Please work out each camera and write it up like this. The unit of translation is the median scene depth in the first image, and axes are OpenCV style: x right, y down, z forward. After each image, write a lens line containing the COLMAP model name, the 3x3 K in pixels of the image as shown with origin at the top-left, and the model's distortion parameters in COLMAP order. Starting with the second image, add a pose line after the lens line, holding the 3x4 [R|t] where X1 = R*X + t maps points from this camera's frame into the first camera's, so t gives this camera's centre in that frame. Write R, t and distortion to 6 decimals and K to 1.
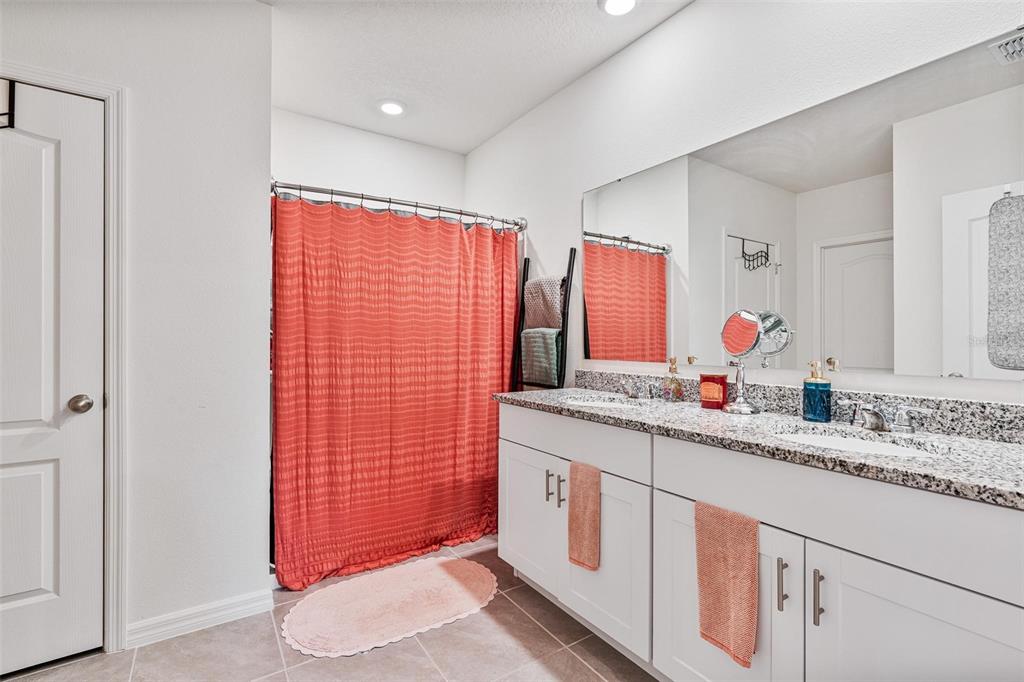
lens RADIAL K [[476.1, 0, 509.7], [0, 476.1, 345.4], [0, 0, 1]] dist [-0.002742, -0.000253]
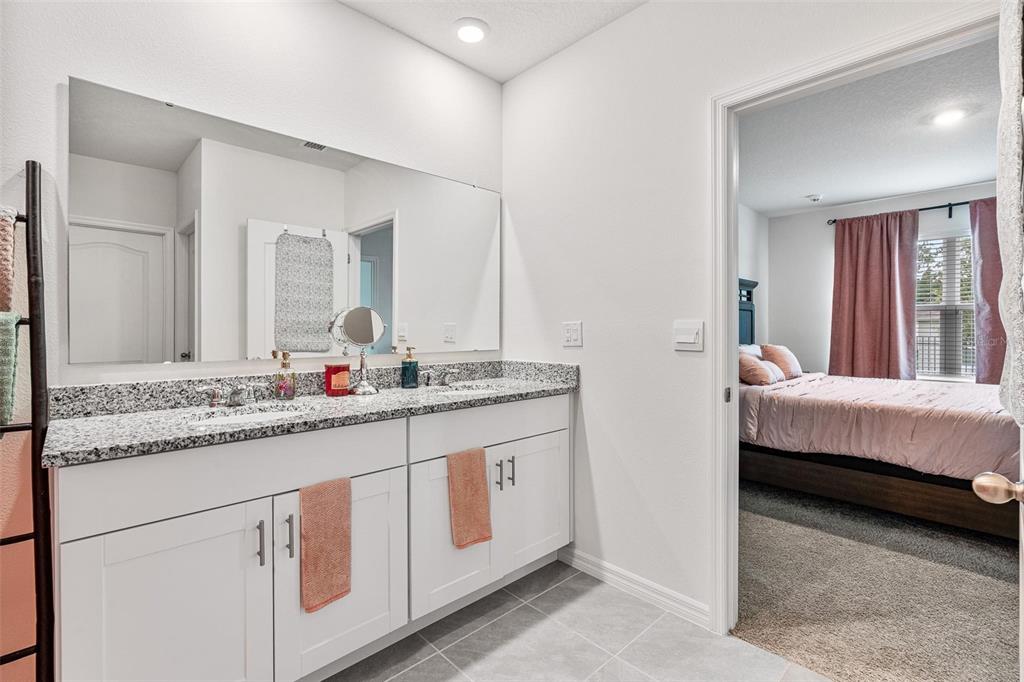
lens RADIAL K [[476.1, 0, 509.7], [0, 476.1, 345.4], [0, 0, 1]] dist [-0.002742, -0.000253]
pose [[-0.197440, -0.031164, 0.979819, -0.774393], [0.011000, 0.999361, 0.034002, -0.015889], [-0.980253, 0.017491, -0.196971, 0.911066]]
